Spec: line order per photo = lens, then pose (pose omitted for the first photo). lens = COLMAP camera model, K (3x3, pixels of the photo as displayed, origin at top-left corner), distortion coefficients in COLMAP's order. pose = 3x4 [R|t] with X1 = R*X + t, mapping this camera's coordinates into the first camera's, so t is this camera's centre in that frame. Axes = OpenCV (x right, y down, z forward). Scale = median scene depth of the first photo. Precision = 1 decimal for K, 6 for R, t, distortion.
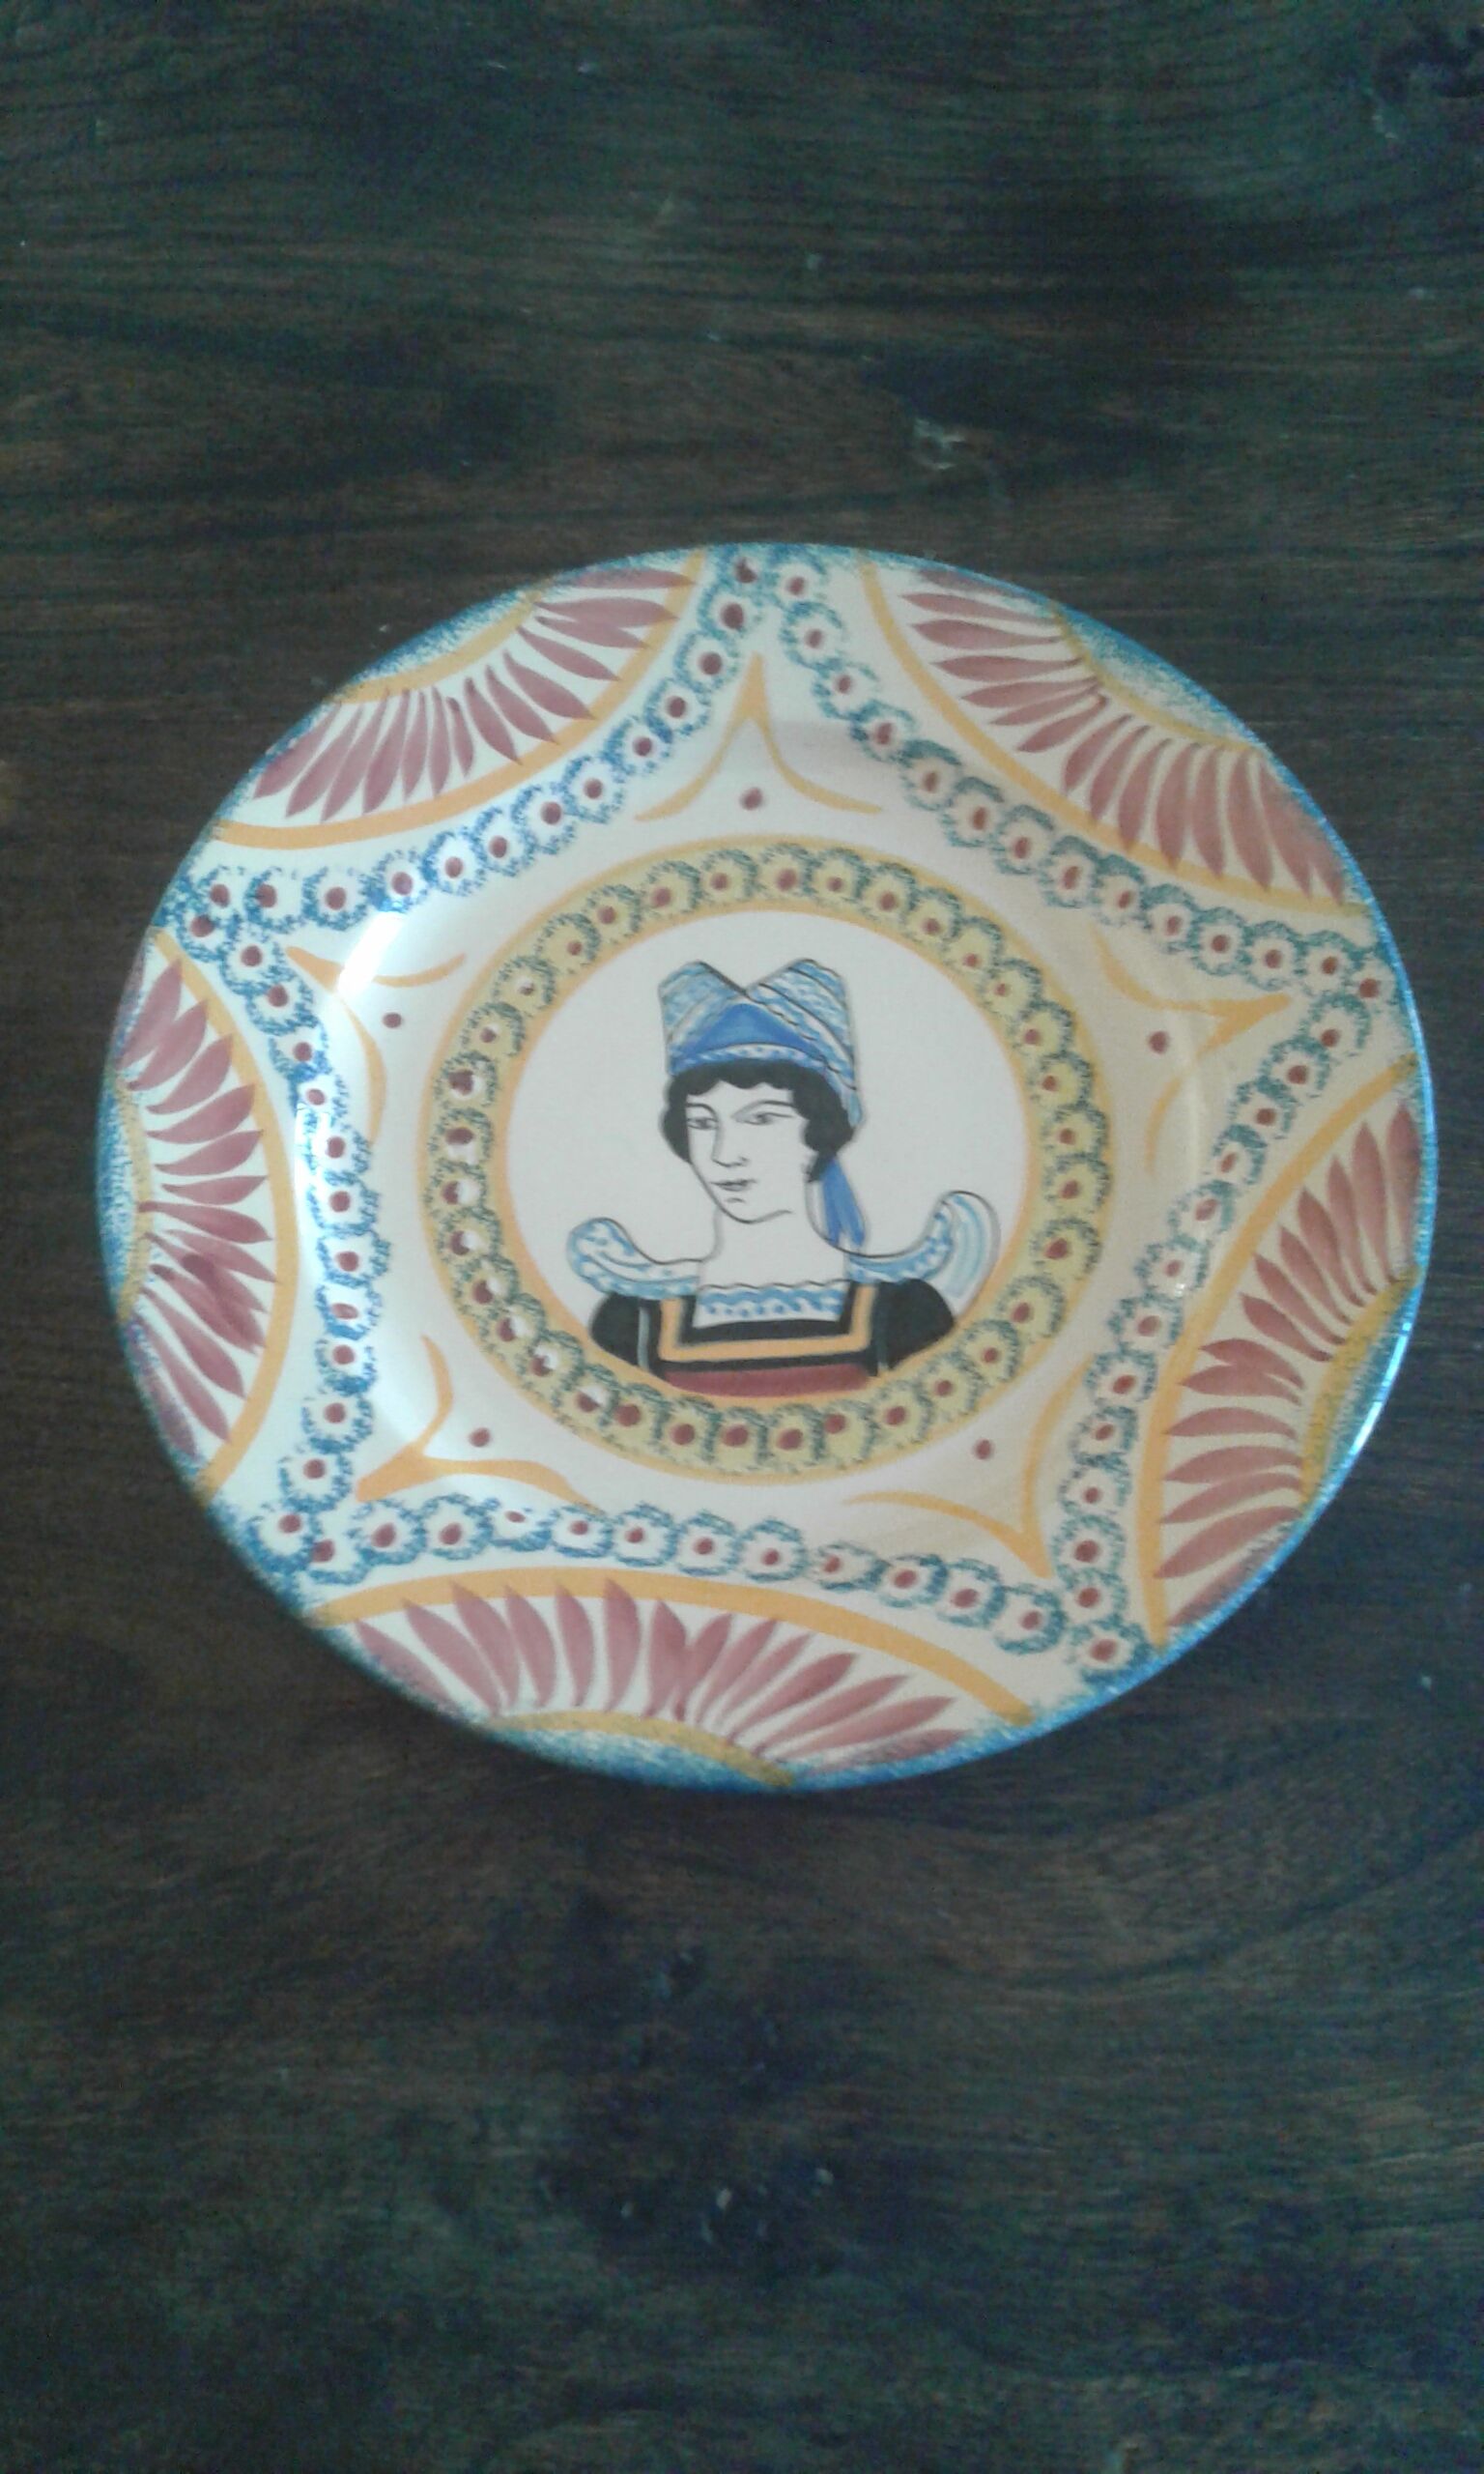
lens RADIAL K [[2189.8, 0, 822.1], [0, 2189.8, 1290.7], [0, 0, 1]] dist [0.098275, -0.172220]
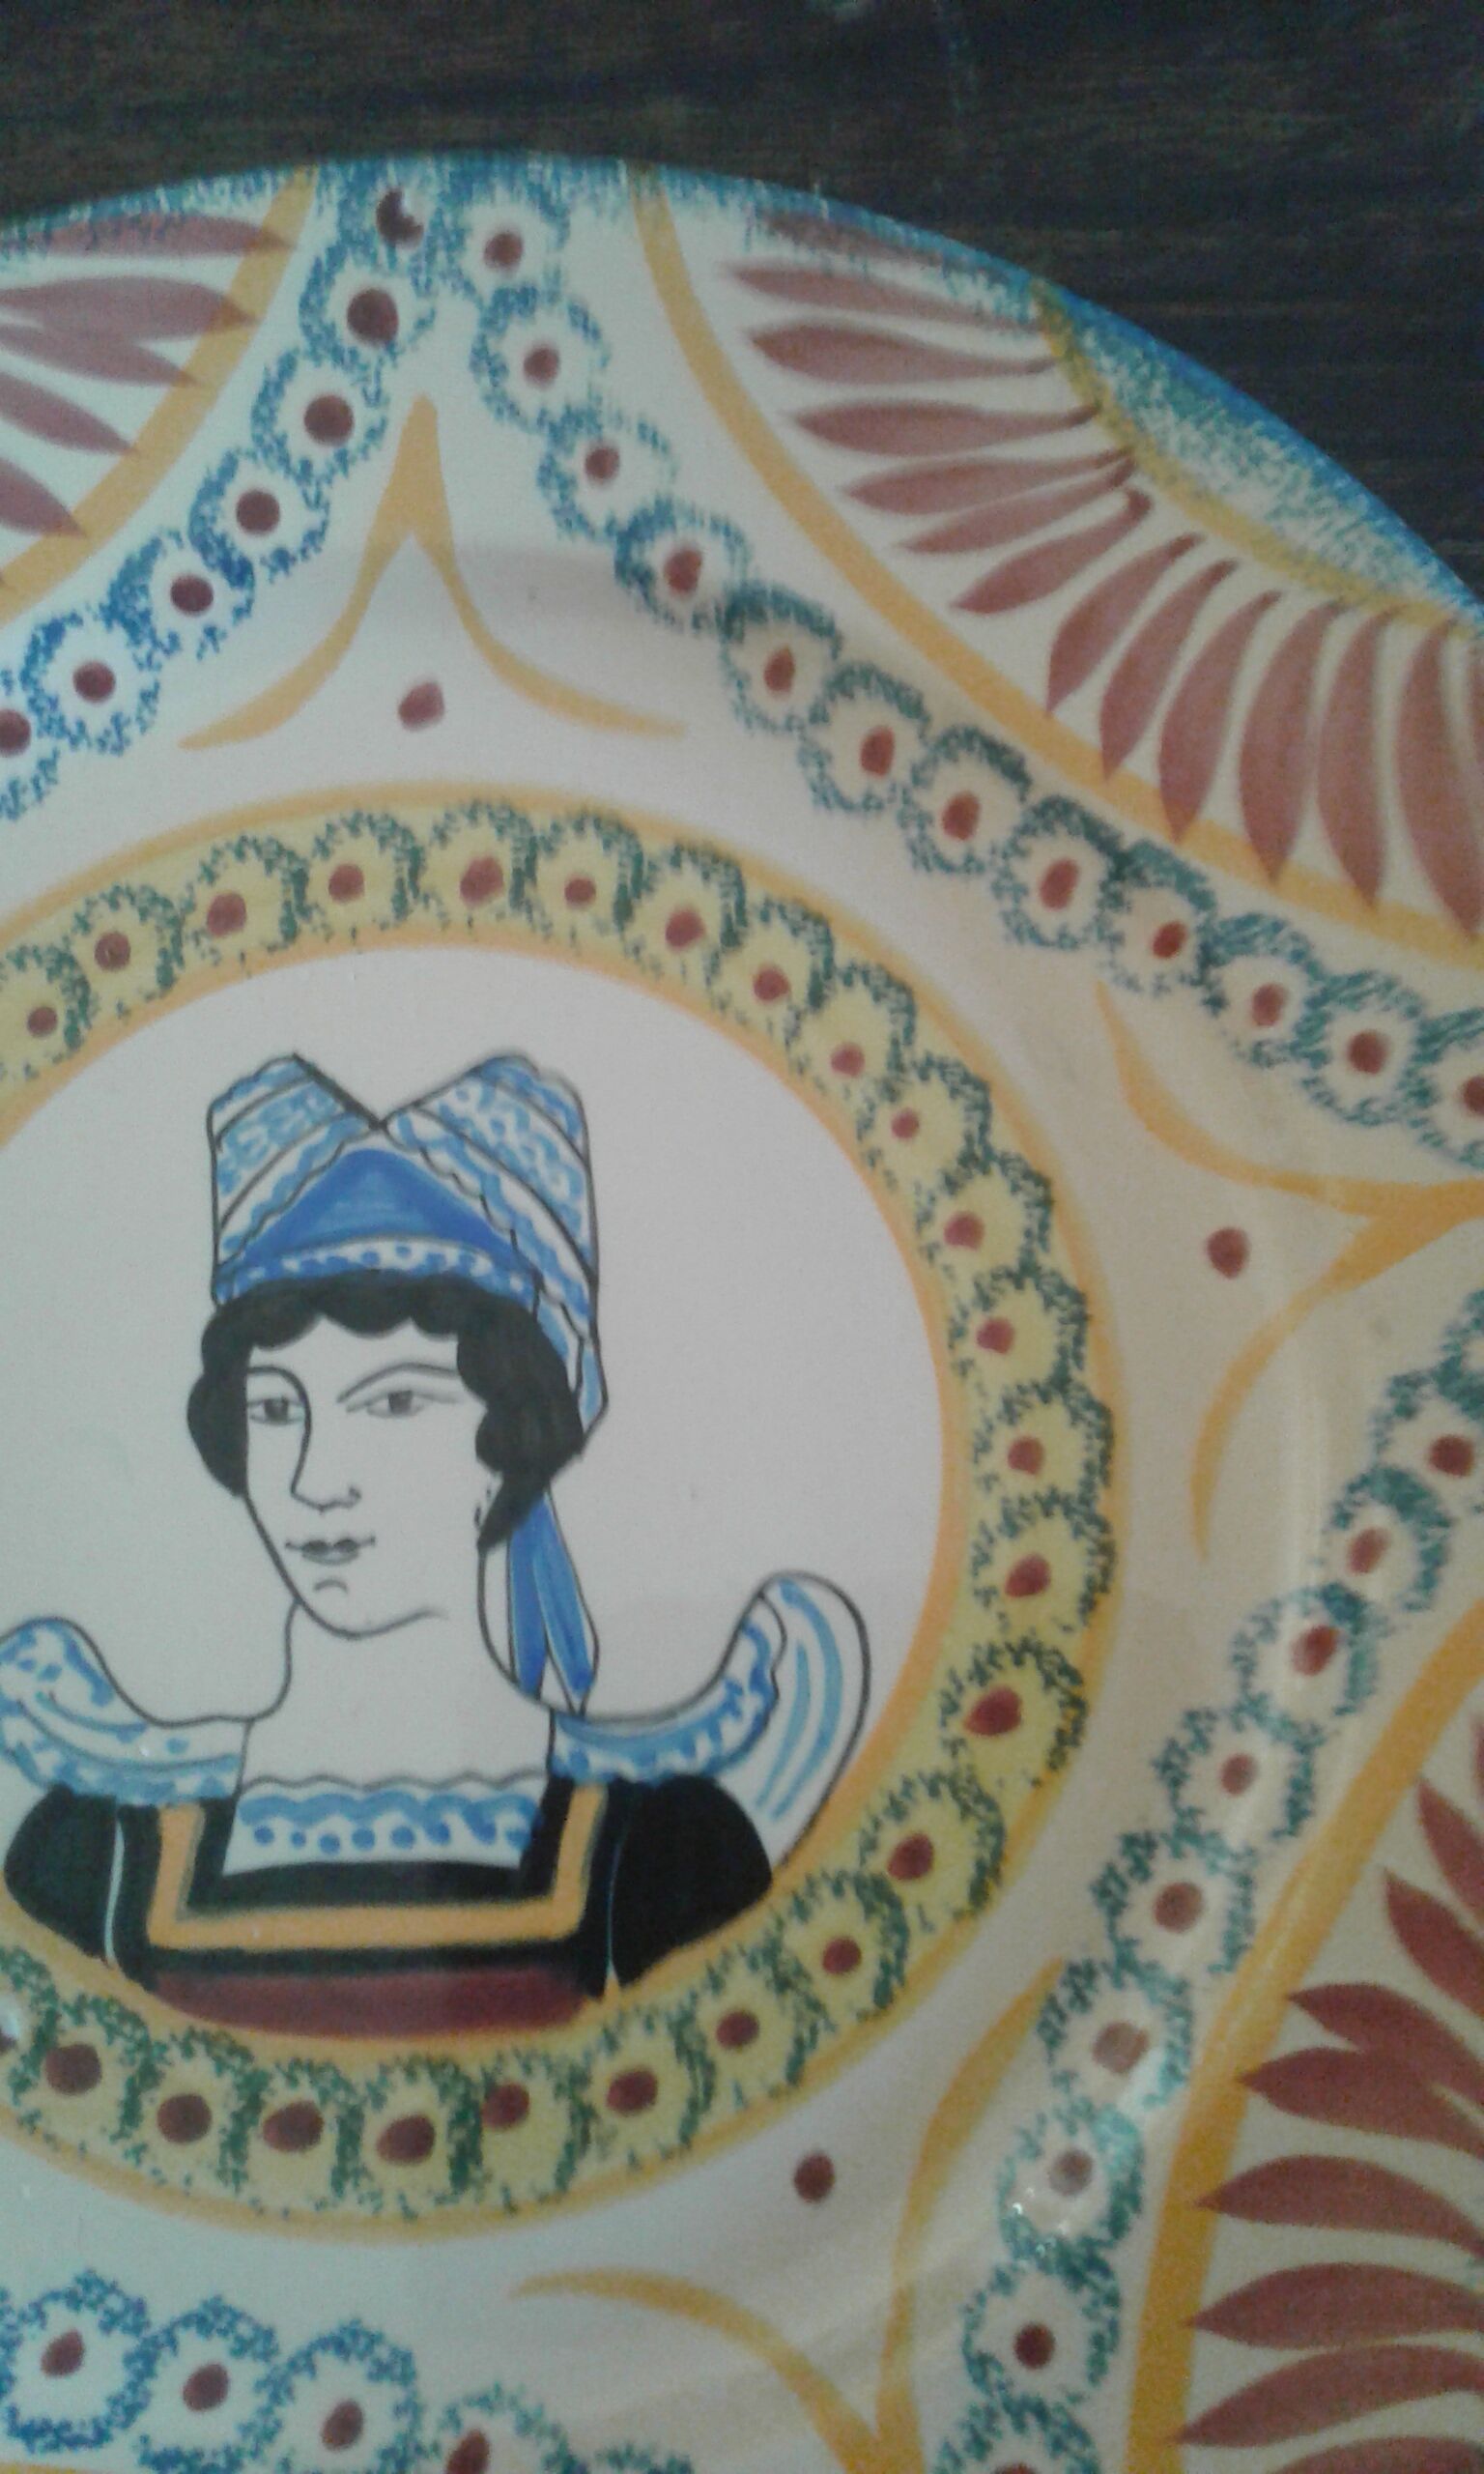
lens RADIAL K [[2189.8, 0, 822.1], [0, 2189.8, 1290.7], [0, 0, 1]] dist [0.098275, -0.172220]
pose [[0.998508, 0.019915, -0.050839, 0.089843], [-0.013518, 0.992290, 0.123201, -0.162660], [0.052900, -0.122330, 0.991079, 0.522428]]
